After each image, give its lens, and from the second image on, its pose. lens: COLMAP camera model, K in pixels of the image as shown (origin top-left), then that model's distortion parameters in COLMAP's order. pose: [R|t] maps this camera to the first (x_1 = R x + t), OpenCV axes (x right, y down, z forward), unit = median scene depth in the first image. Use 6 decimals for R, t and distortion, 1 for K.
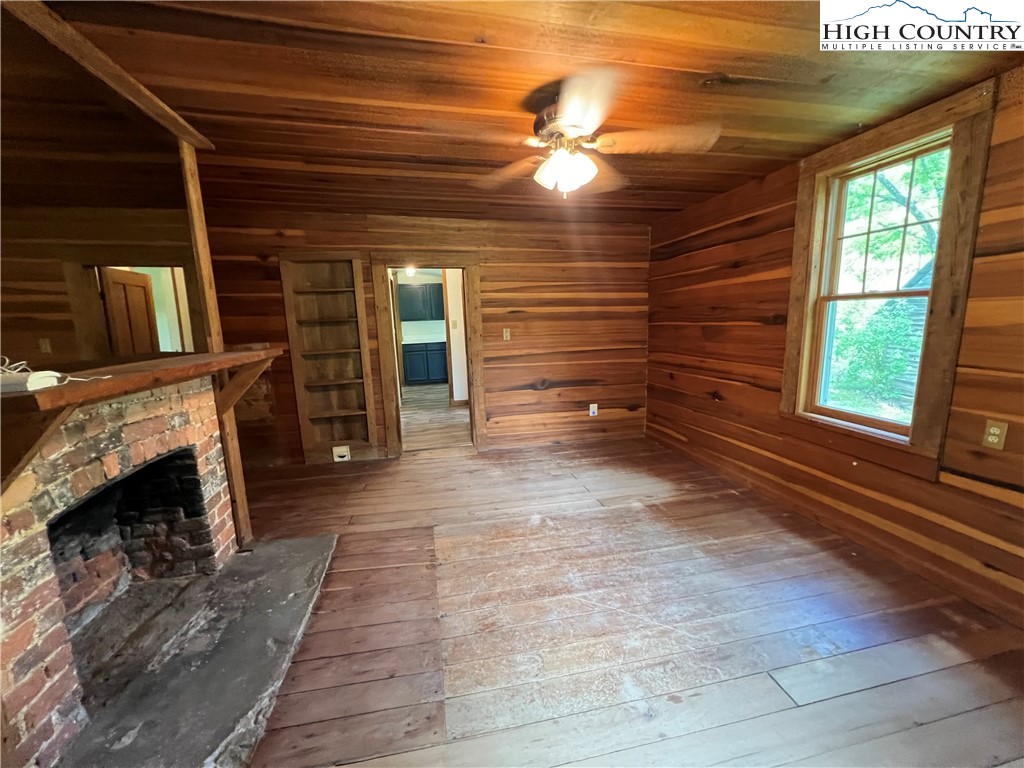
lens RADIAL K [[410.2, 0, 513.1], [0, 410.2, 382.9], [0, 0, 1]] dist [0.001288, 0.000202]
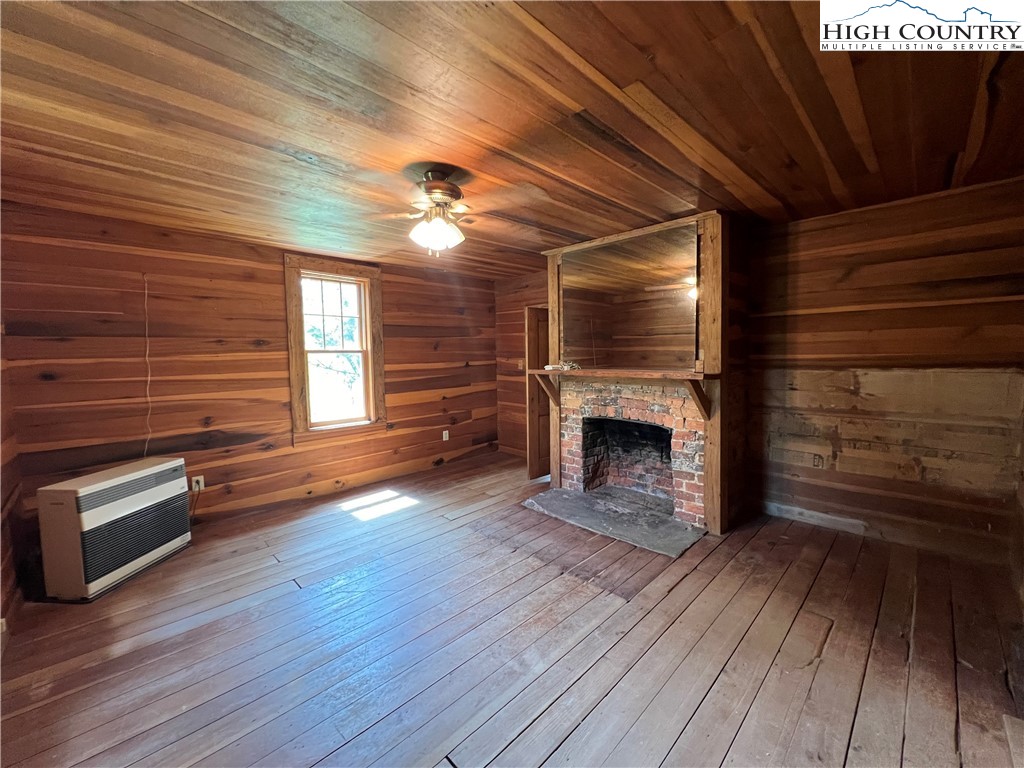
lens RADIAL K [[410.2, 0, 513.1], [0, 410.2, 382.9], [0, 0, 1]] dist [0.001288, 0.000202]
pose [[-0.840929, 0.076055, -0.535774, 0.642715], [-0.048712, 0.975416, 0.214921, -0.383063], [0.538948, 0.206832, -0.816551, 2.288825]]
